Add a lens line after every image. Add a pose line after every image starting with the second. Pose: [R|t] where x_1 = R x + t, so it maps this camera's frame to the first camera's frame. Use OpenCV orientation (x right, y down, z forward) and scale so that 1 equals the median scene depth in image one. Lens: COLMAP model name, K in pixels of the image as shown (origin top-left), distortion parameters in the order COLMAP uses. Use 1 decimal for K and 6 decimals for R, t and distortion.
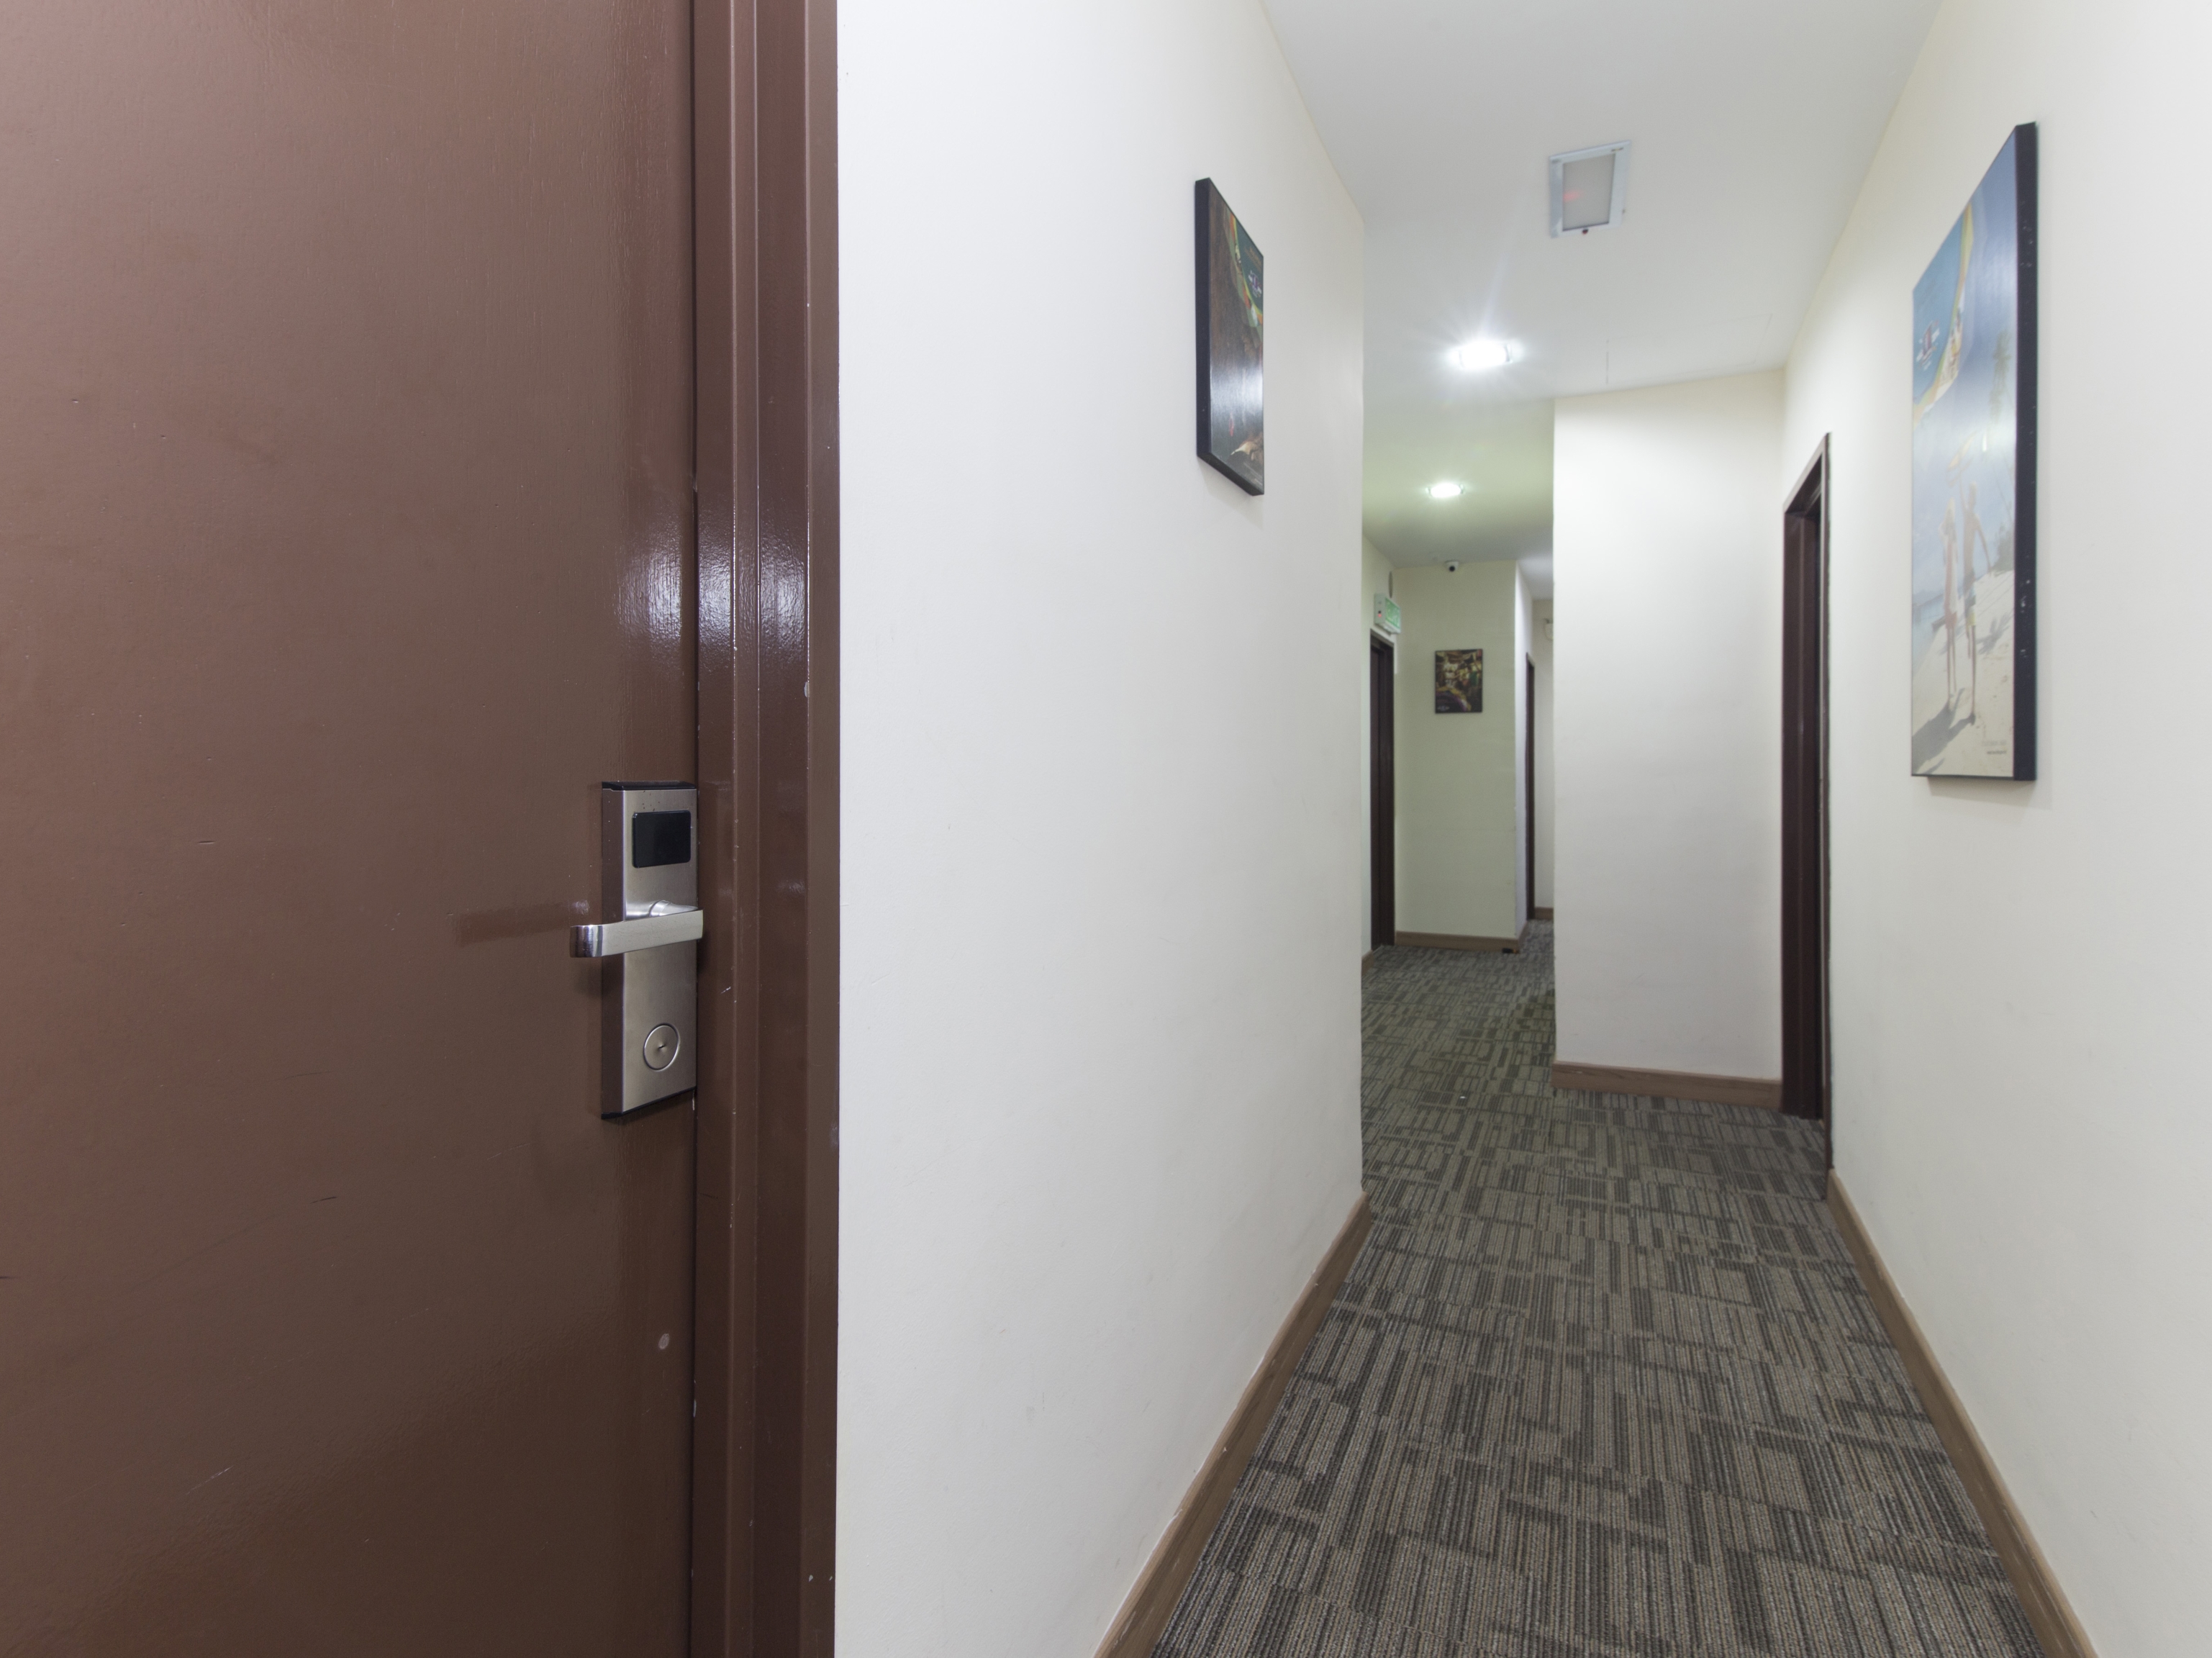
lens RADIAL K [[1148.0, 0, 1059.8], [0, 1148.0, 768.2], [0, 0, 1]] dist [0.042344, -0.018373]
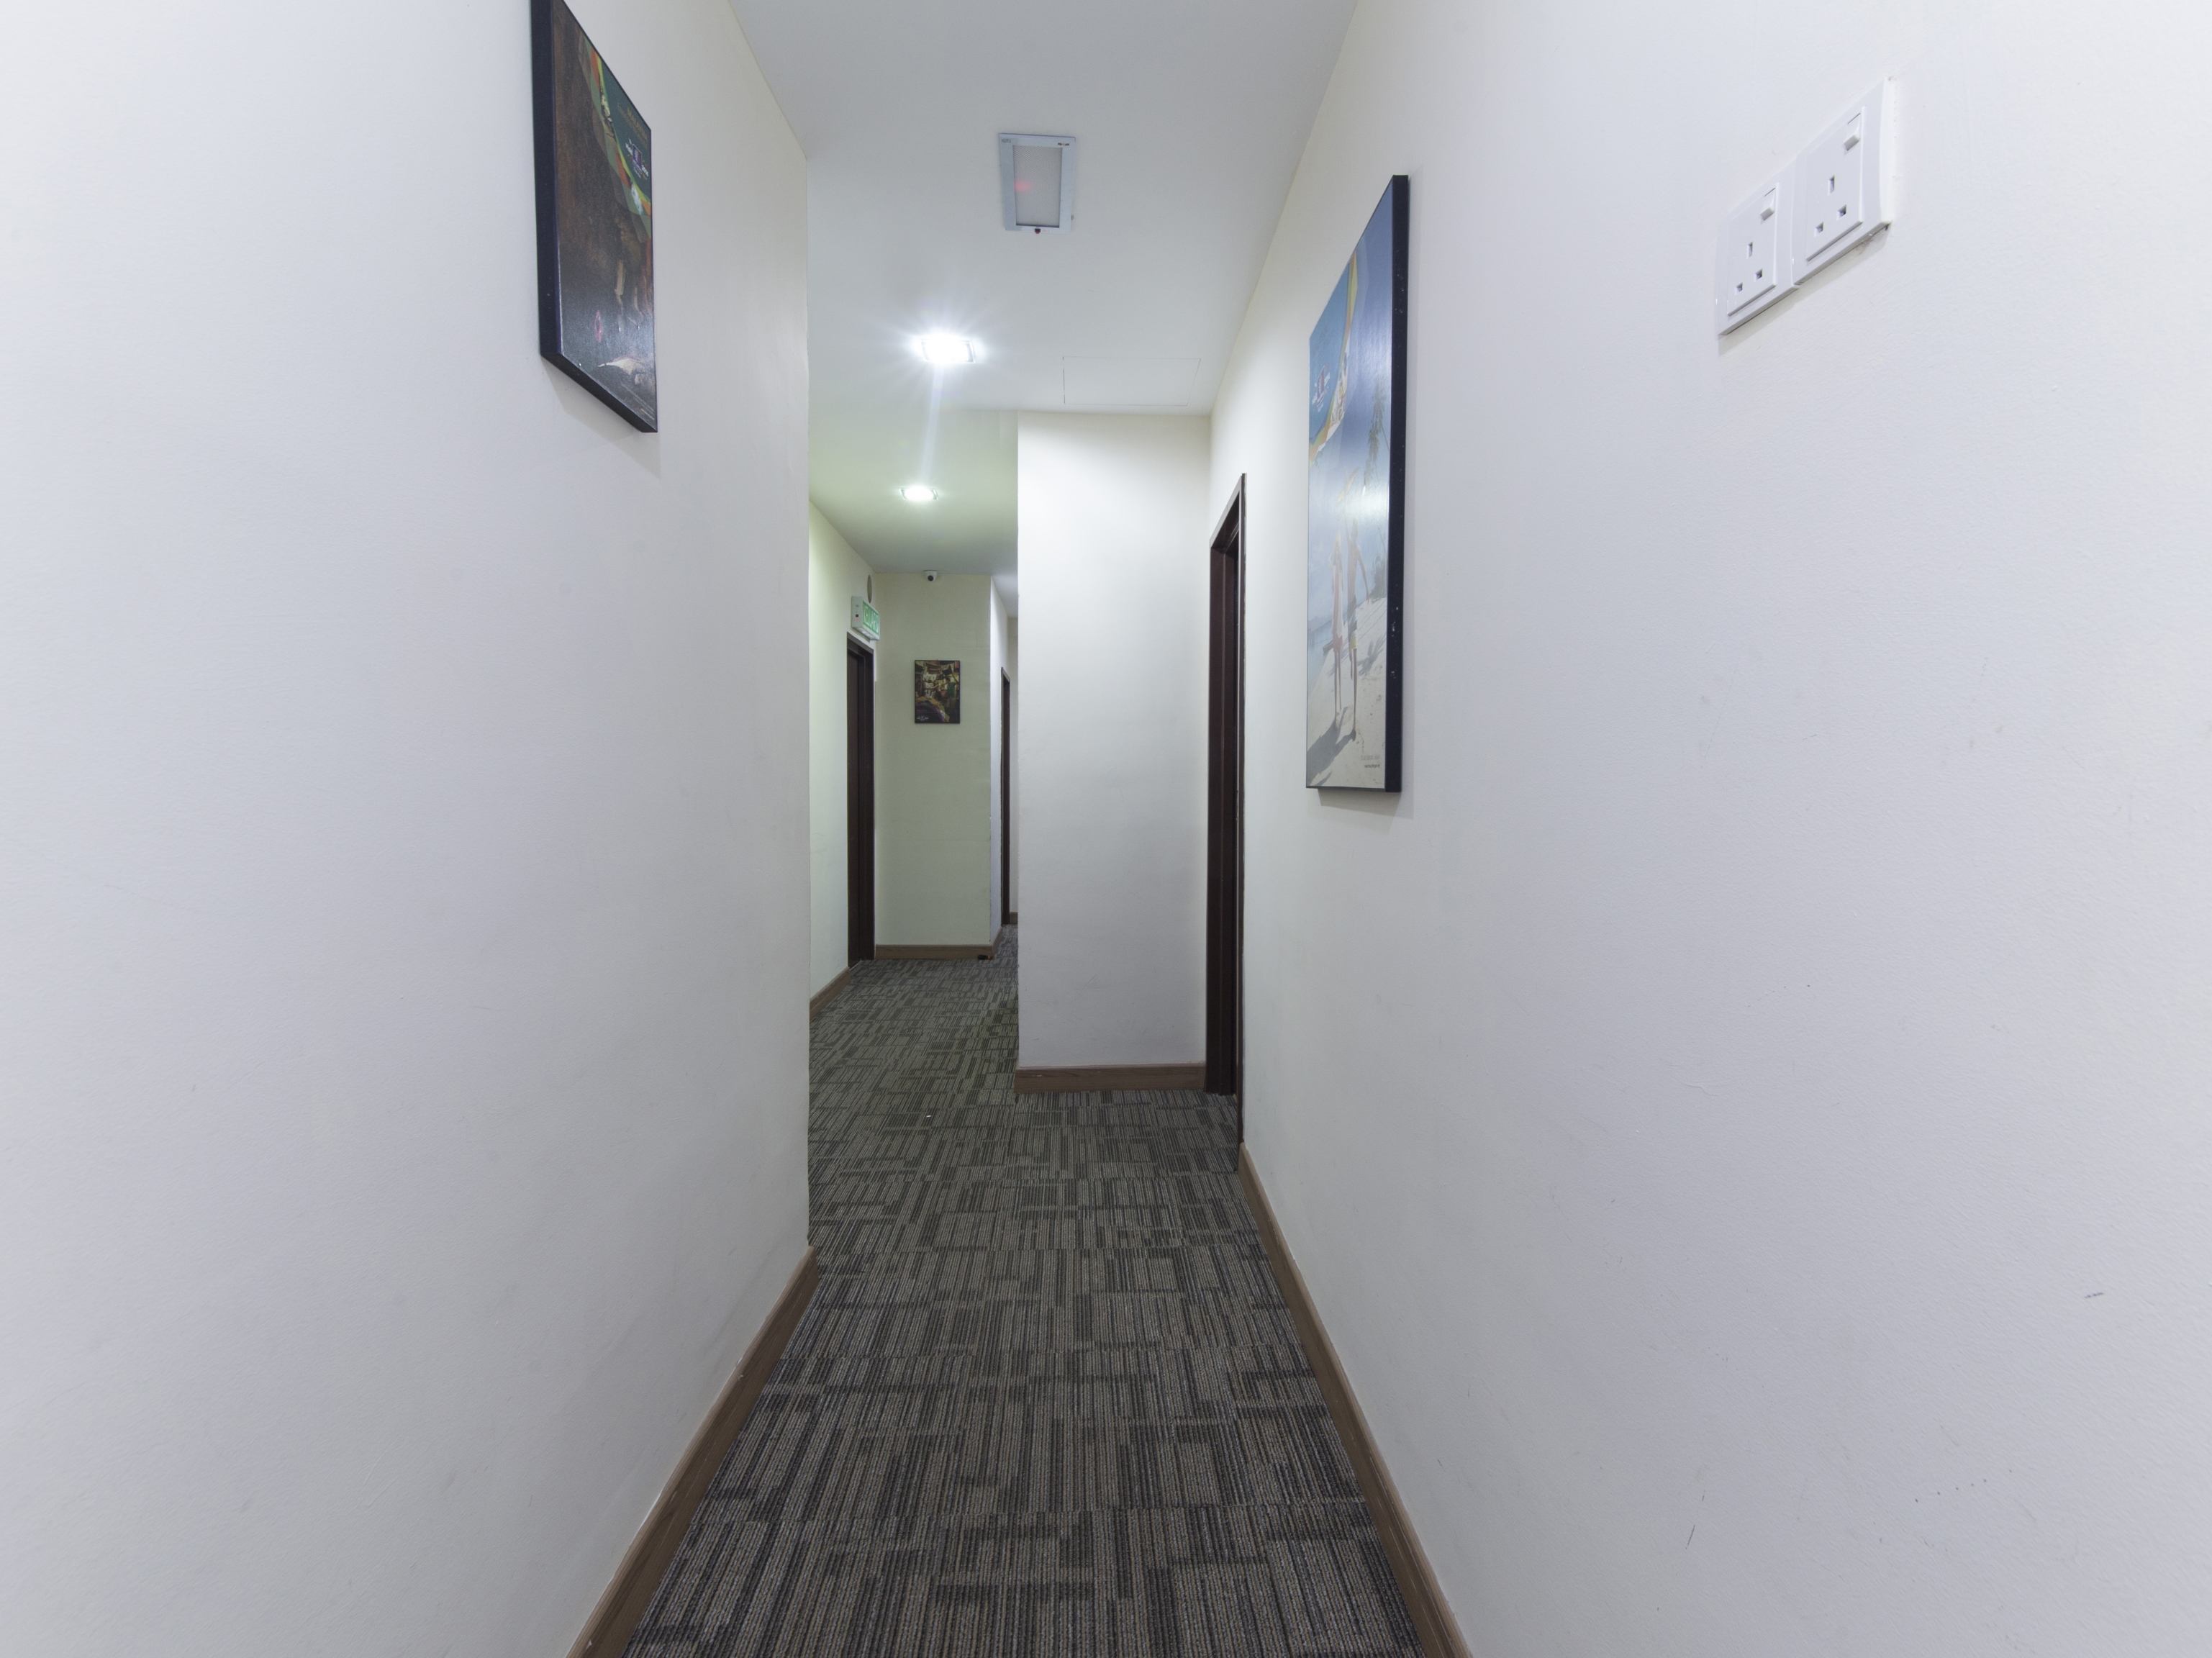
lens RADIAL K [[1148.0, 0, 1059.8], [0, 1148.0, 768.2], [0, 0, 1]] dist [0.042344, -0.018373]
pose [[0.911257, 0.012401, 0.411652, 0.069932], [-0.008821, 0.999905, -0.010596, 0.000894], [-0.411744, 0.006024, 0.911280, 0.104020]]
